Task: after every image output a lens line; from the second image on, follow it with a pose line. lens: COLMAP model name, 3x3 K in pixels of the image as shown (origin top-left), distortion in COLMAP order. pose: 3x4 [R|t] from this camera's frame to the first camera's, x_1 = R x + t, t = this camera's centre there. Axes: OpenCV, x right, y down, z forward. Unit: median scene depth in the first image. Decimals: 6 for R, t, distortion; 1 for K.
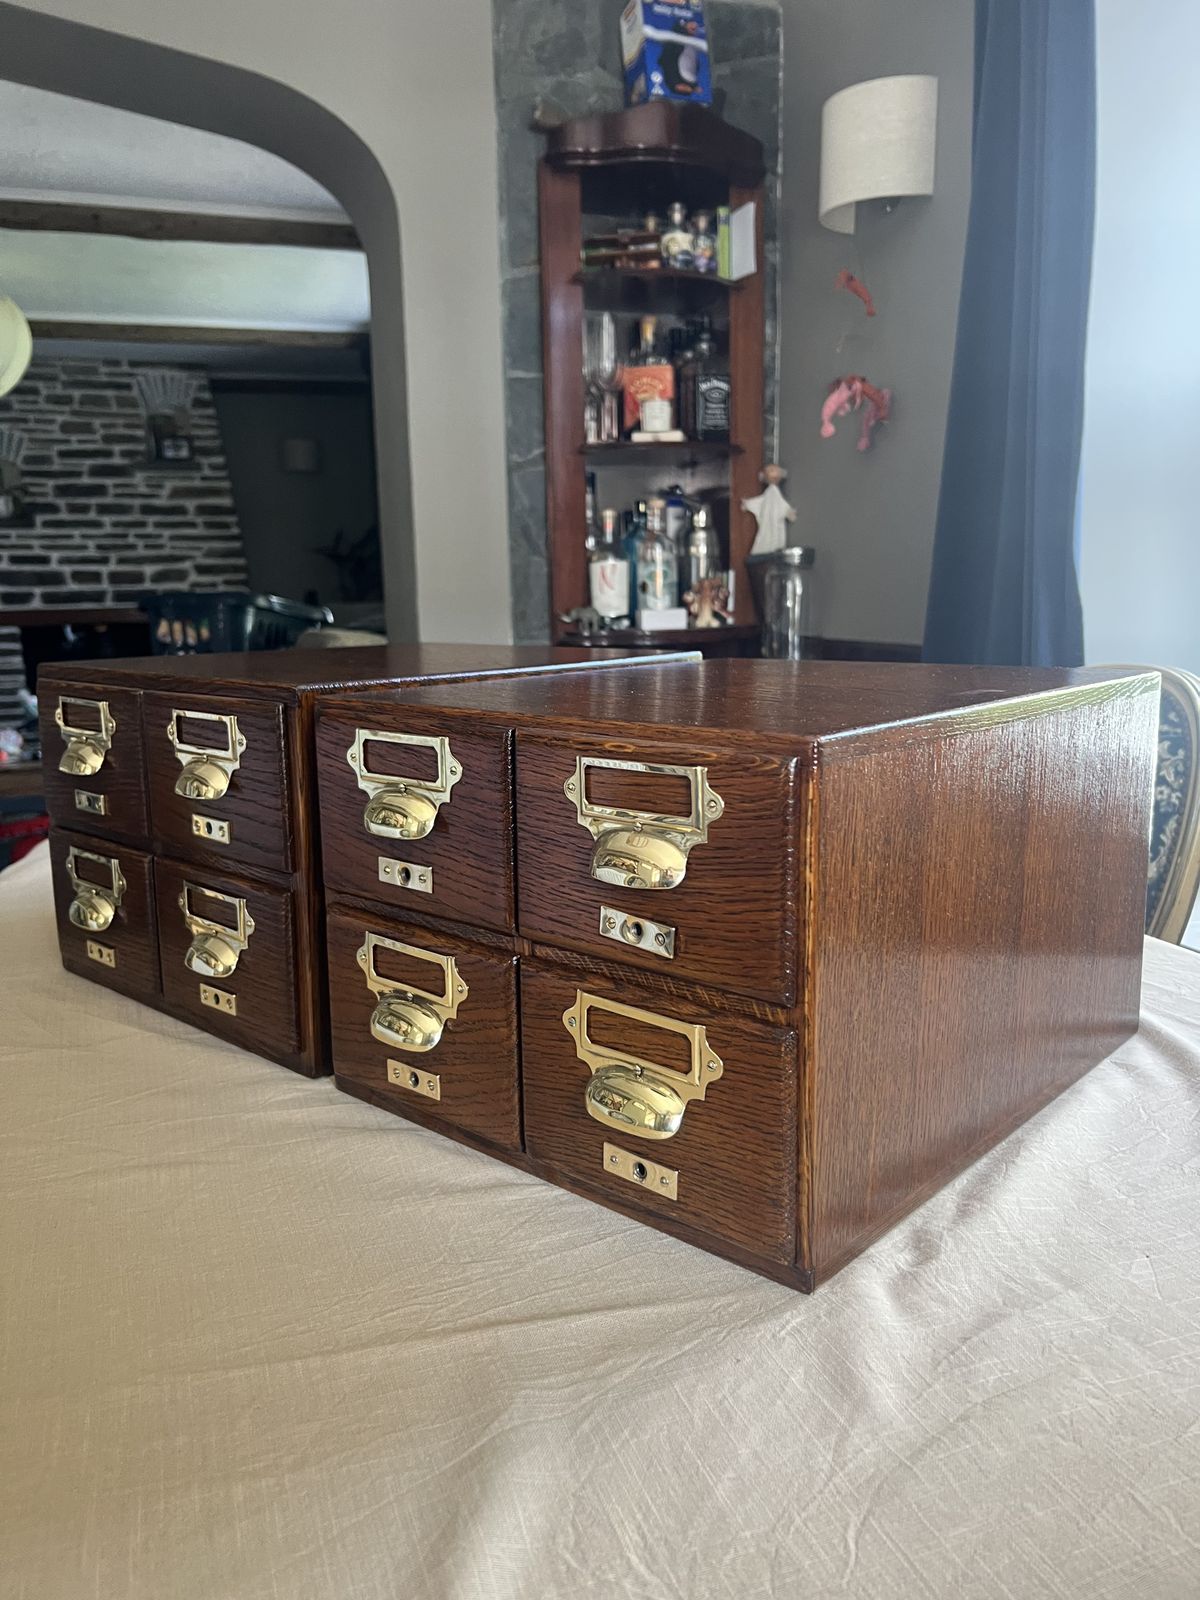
lens RADIAL K [[1215.0, 0, 585.7], [0, 1215.0, 803.7], [0, 0, 1]] dist [0.036353, -0.049407]
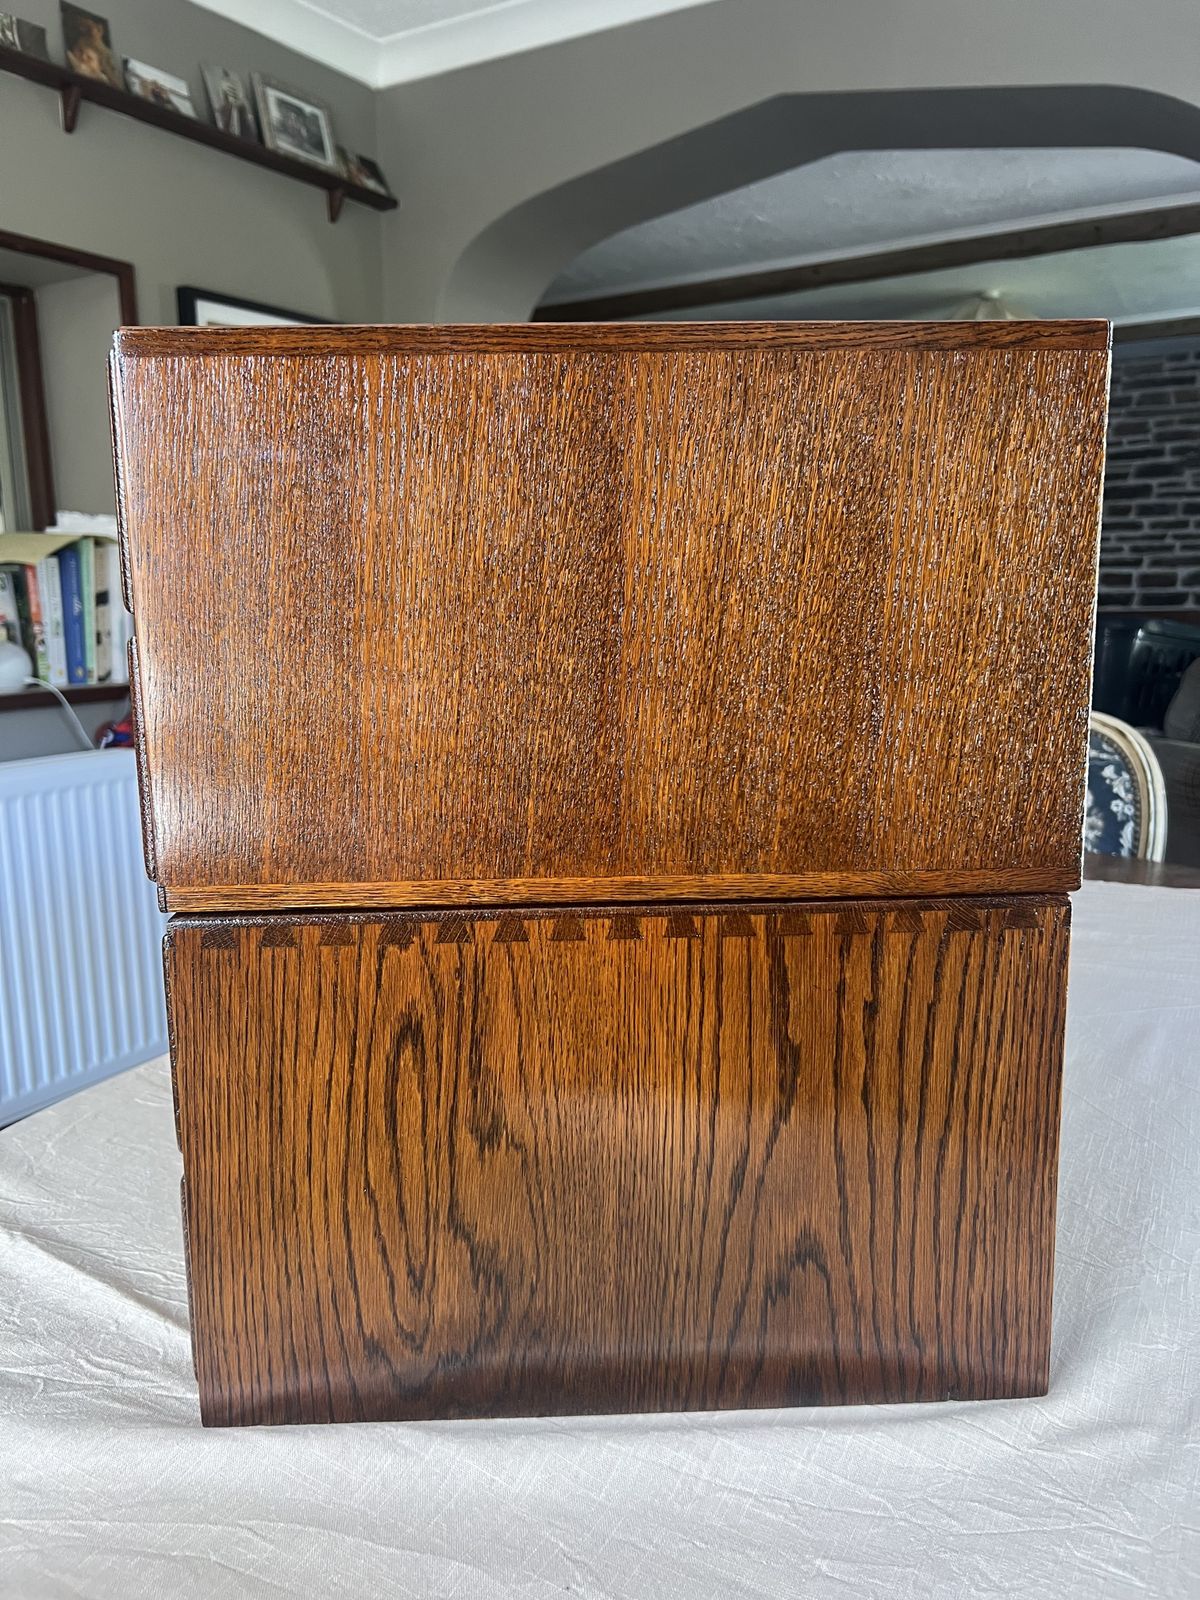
lens RADIAL K [[1215.0, 0, 602.4], [0, 1215.0, 813.6], [0, 0, 1]] dist [0.036353, -0.049407]
pose [[0.644912, 0.147158, -0.749955, 0.241002], [-0.131436, 0.988023, 0.080846, -0.057098], [0.752870, 0.046432, 0.656530, 0.100348]]
